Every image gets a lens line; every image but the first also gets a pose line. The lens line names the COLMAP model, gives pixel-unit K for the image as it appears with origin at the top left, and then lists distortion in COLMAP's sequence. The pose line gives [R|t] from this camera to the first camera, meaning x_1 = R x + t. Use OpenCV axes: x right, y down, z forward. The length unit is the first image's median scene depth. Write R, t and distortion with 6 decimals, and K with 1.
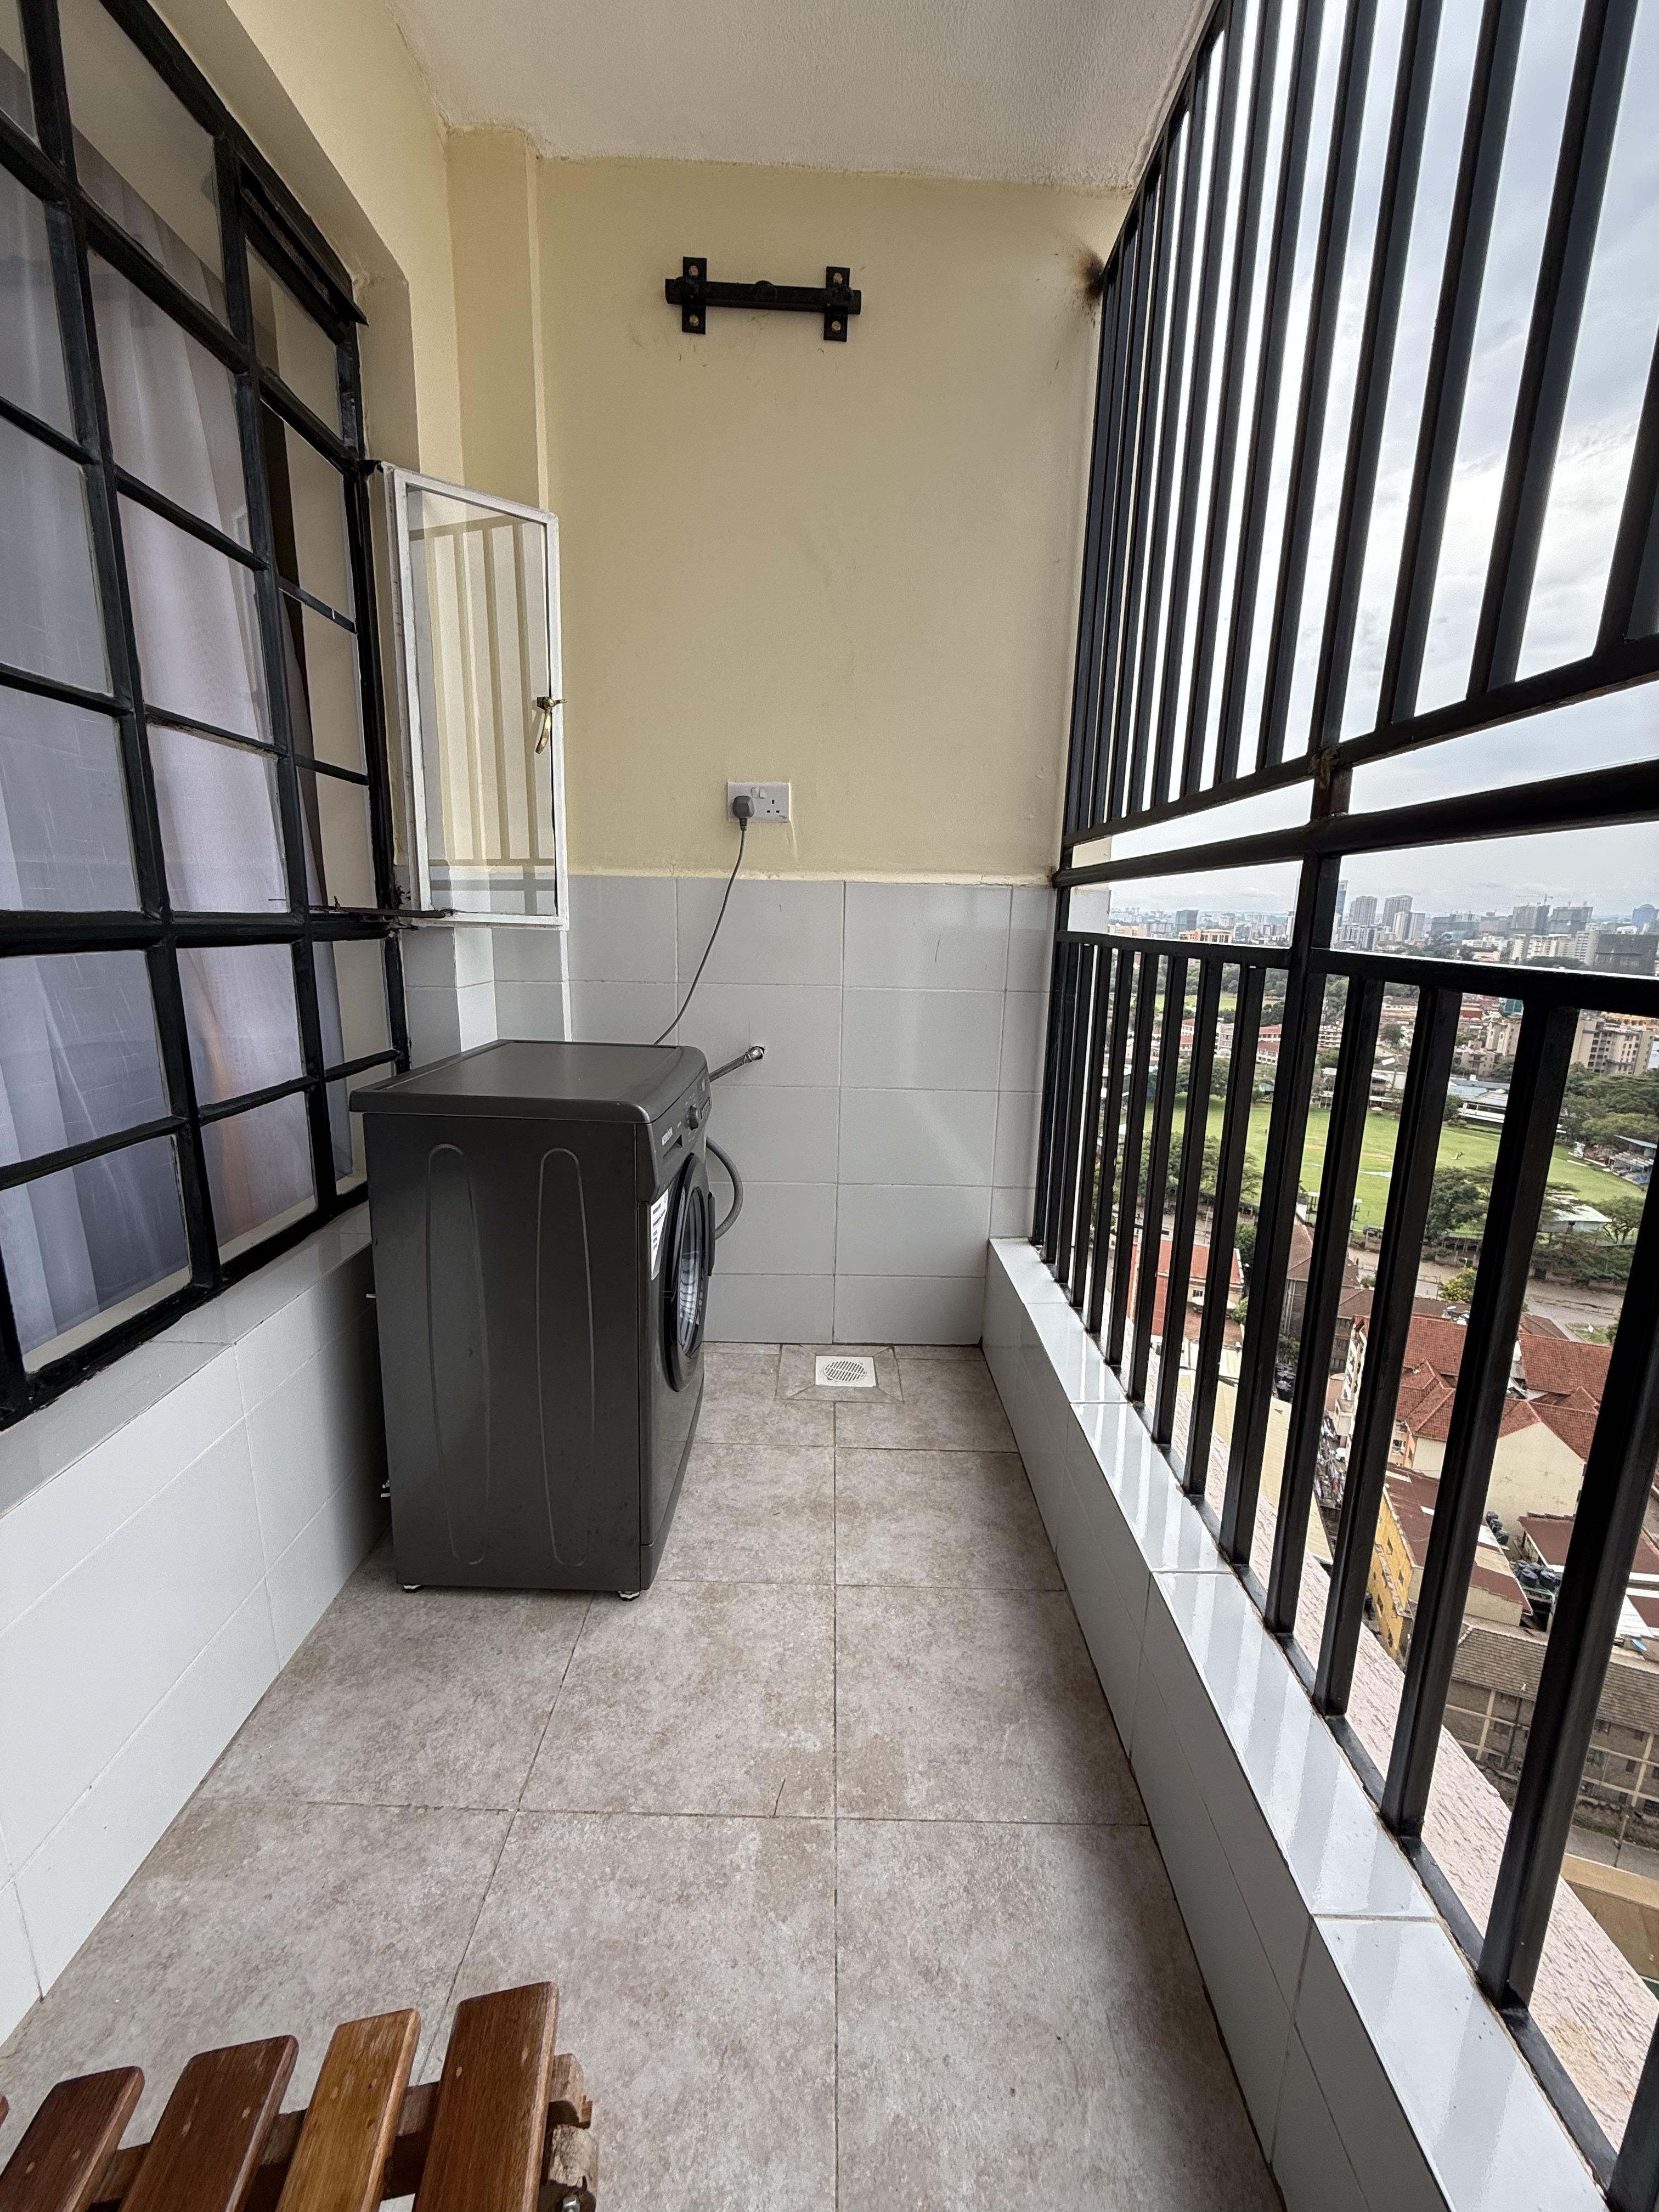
lens RADIAL K [[881.0, 0, 827.6], [0, 881.0, 1104.9], [0, 0, 1]] dist [0.002815, -0.000326]
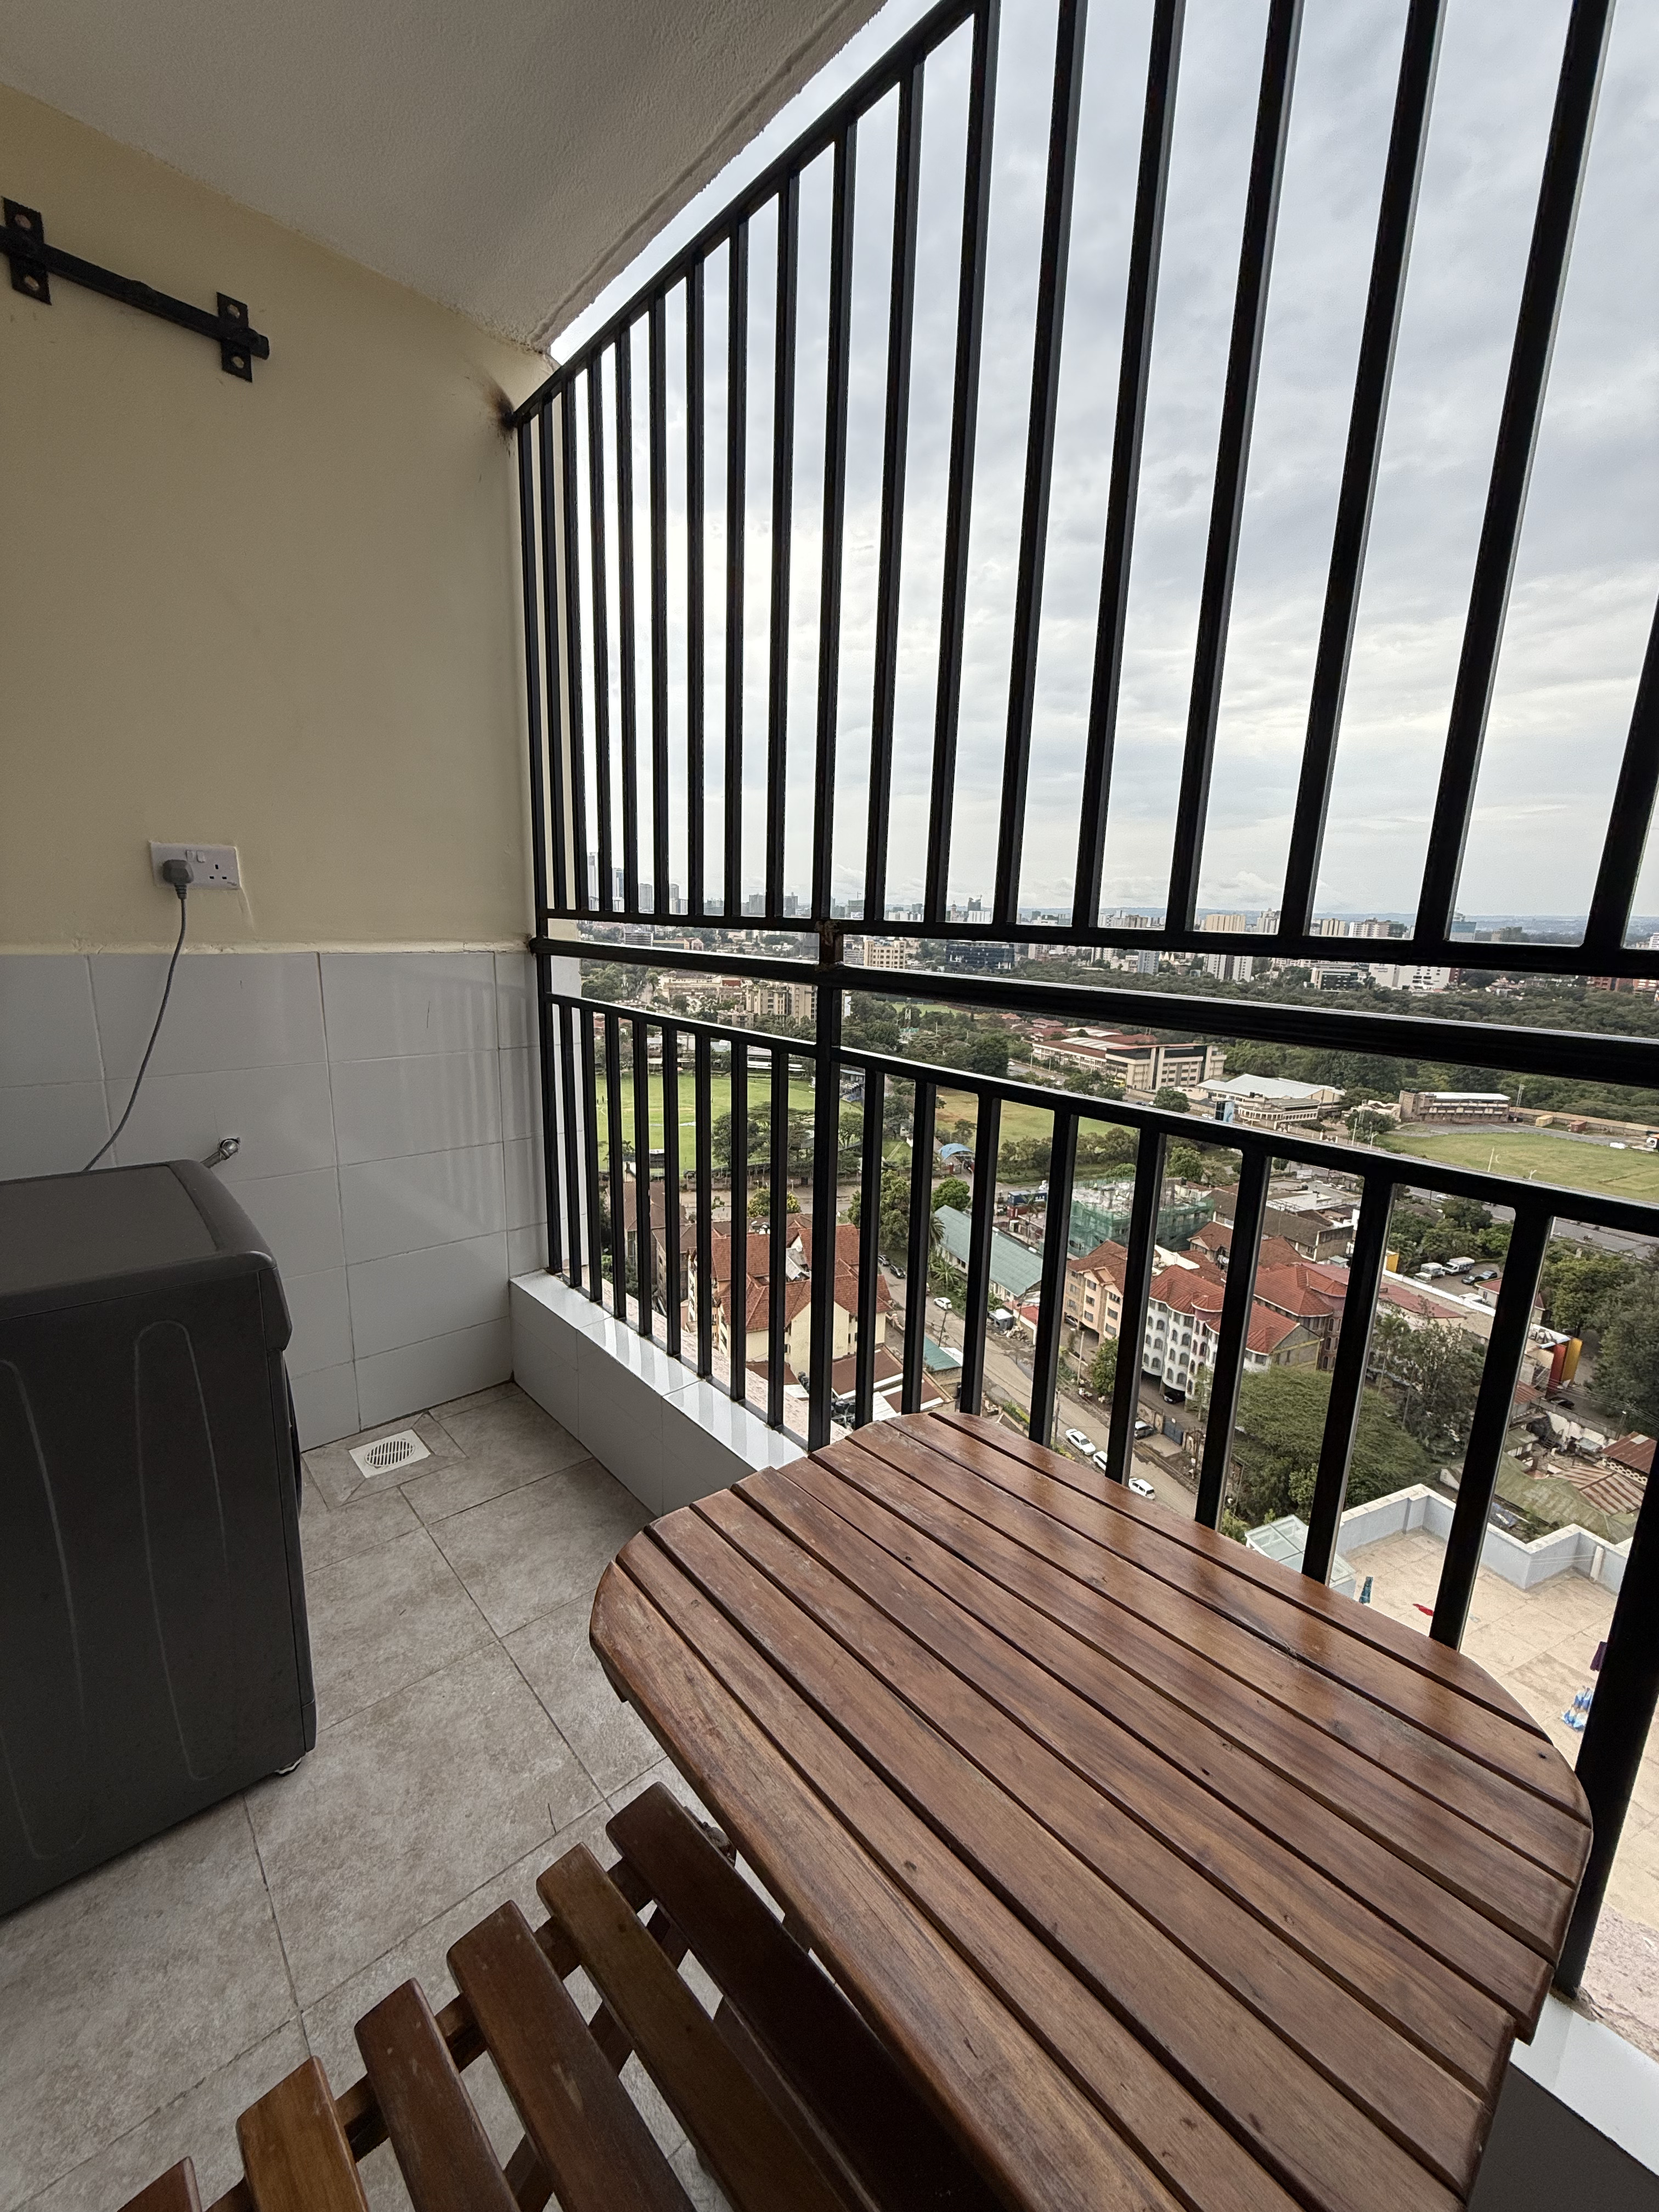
lens RADIAL K [[881.0, 0, 835.8], [0, 881.0, 1107.0], [0, 0, 1]] dist [0.002815, -0.000326]
pose [[0.735693, -0.141788, 0.662307, -0.226985], [0.127961, 0.989330, 0.069659, -0.086888], [-0.665117, 0.033502, 0.745987, -0.069949]]
